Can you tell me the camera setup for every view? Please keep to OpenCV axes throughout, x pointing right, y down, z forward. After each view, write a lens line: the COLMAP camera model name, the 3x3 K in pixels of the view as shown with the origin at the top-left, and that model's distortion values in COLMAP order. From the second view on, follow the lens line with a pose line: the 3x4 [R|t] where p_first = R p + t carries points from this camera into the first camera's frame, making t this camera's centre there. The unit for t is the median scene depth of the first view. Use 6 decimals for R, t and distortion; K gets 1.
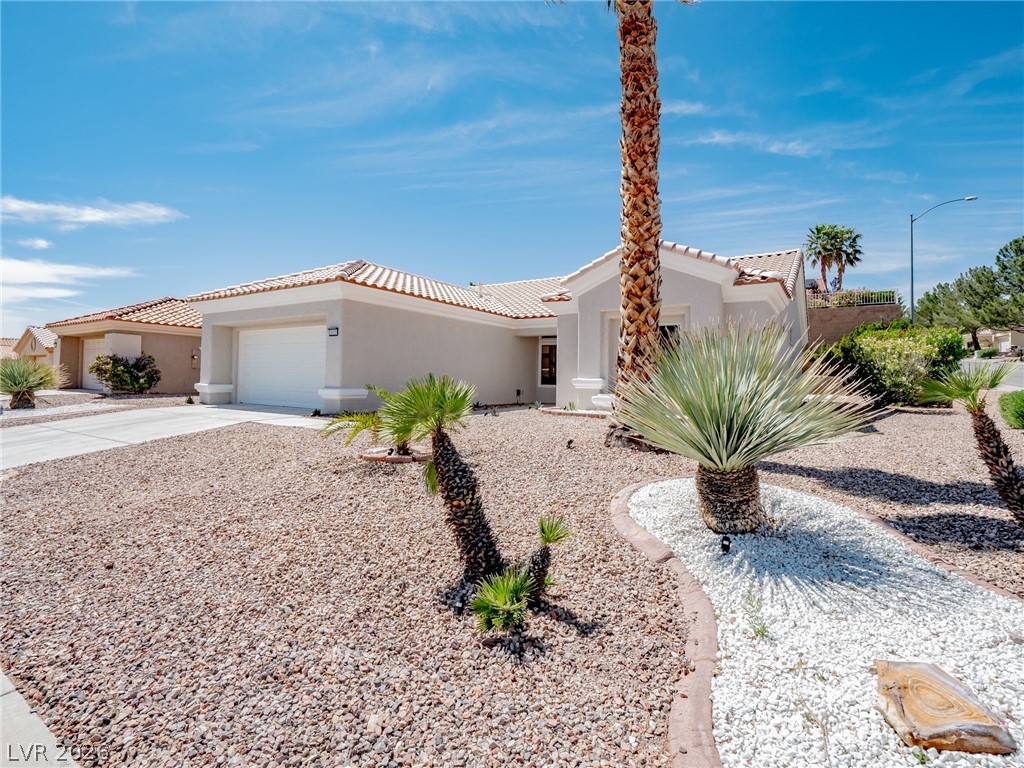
lens RADIAL K [[493.8, 0, 510.0], [0, 493.8, 376.2], [0, 0, 1]] dist [-0.001306, -0.008393]
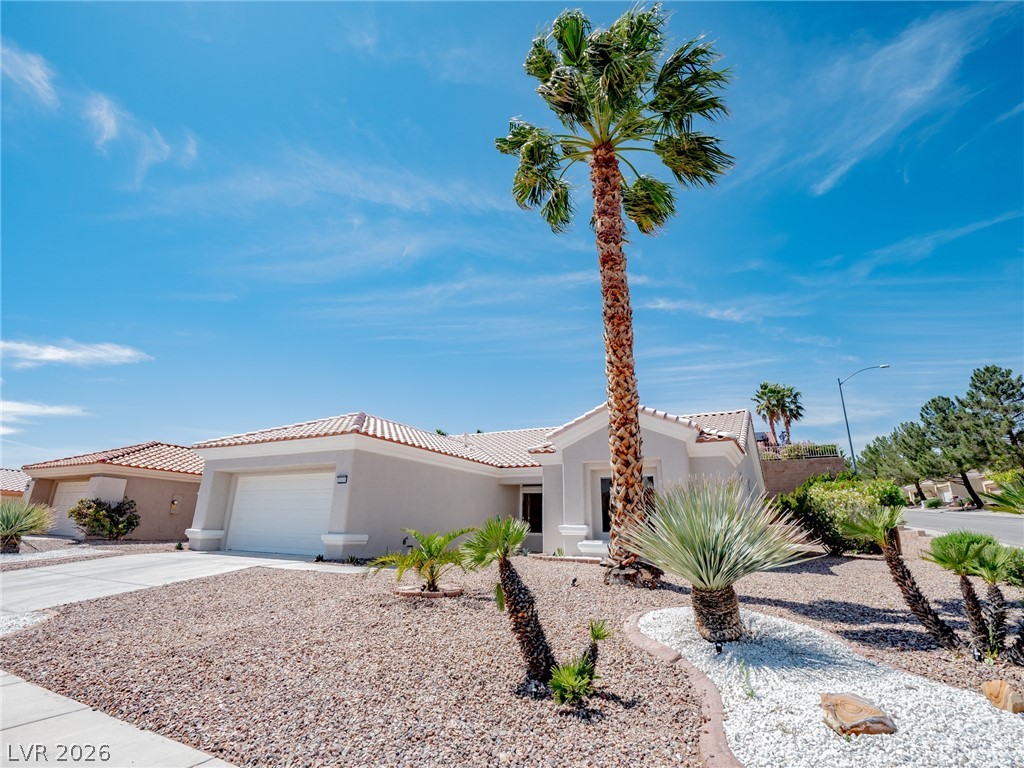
lens RADIAL K [[496.5, 0, 505.3], [0, 496.5, 374.8], [0, 0, 1]] dist [-0.003105, -0.007548]
pose [[0.997738, 0.023199, 0.063091, -0.056372], [-0.003775, 0.956417, -0.291981, 0.006279], [-0.067115, 0.291083, 0.954341, -0.106423]]
